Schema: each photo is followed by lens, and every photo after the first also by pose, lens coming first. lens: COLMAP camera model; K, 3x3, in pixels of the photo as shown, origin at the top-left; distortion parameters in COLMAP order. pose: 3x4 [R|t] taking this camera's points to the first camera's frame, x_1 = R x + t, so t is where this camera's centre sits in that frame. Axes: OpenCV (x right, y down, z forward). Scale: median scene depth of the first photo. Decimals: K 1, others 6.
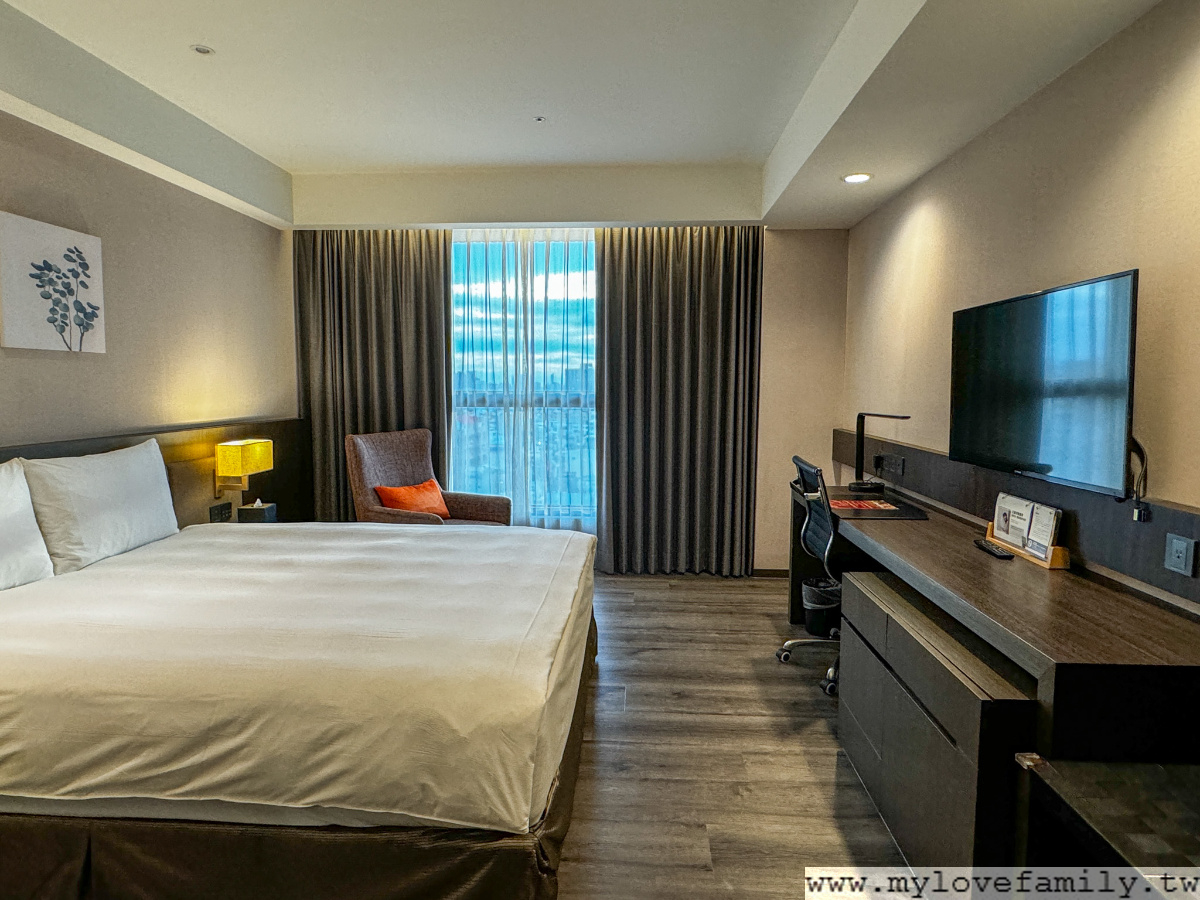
lens RADIAL K [[708.6, 0, 597.8], [0, 708.6, 449.9], [0, 0, 1]] dist [-0.002071, 0.000821]
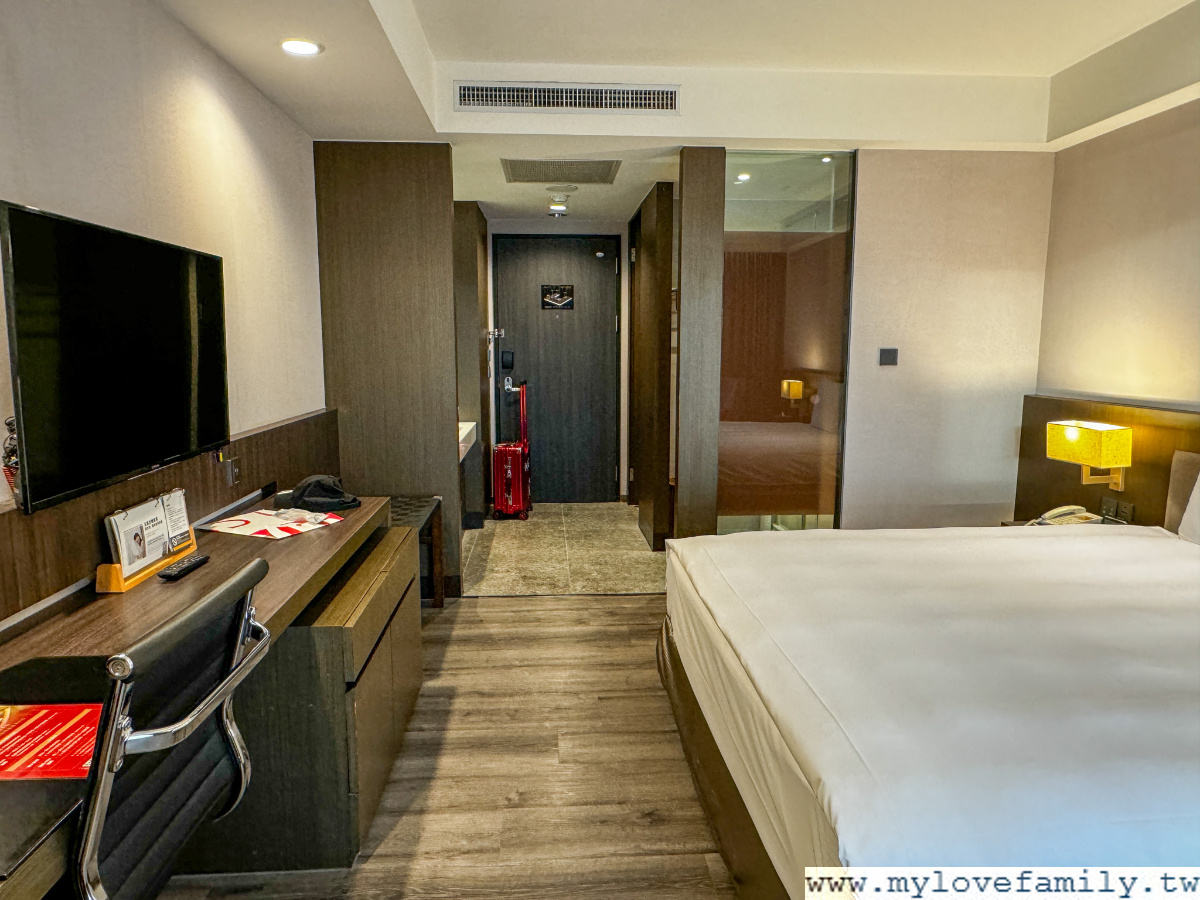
lens RADIAL K [[767.2, 0, 598.9], [0, 767.2, 448.3], [0, 0, 1]] dist [0.001196, 0.000600]
pose [[-0.992510, 0.002462, -0.122140, 0.125191], [-0.025302, 0.973975, 0.225237, -0.109806], [0.119516, 0.226640, -0.966618, 1.083264]]
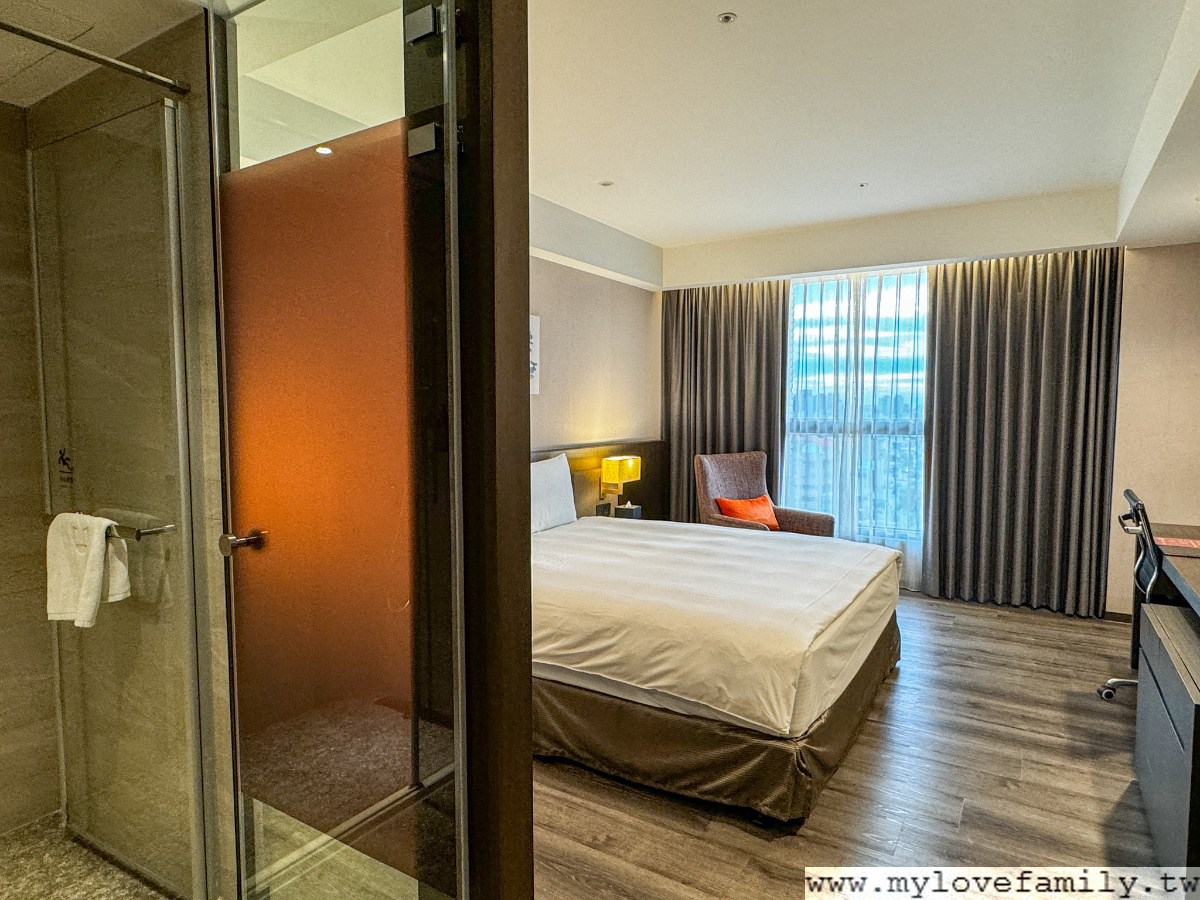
lens RADIAL K [[708.6, 0, 592.0], [0, 708.6, 448.6], [0, 0, 1]] dist [-0.002071, 0.000821]
pose [[0.875632, 0.025092, -0.482327, 0.087432], [-0.040826, 0.998921, -0.022150, 0.003296], [0.481250, 0.039087, 0.875711, -0.178952]]
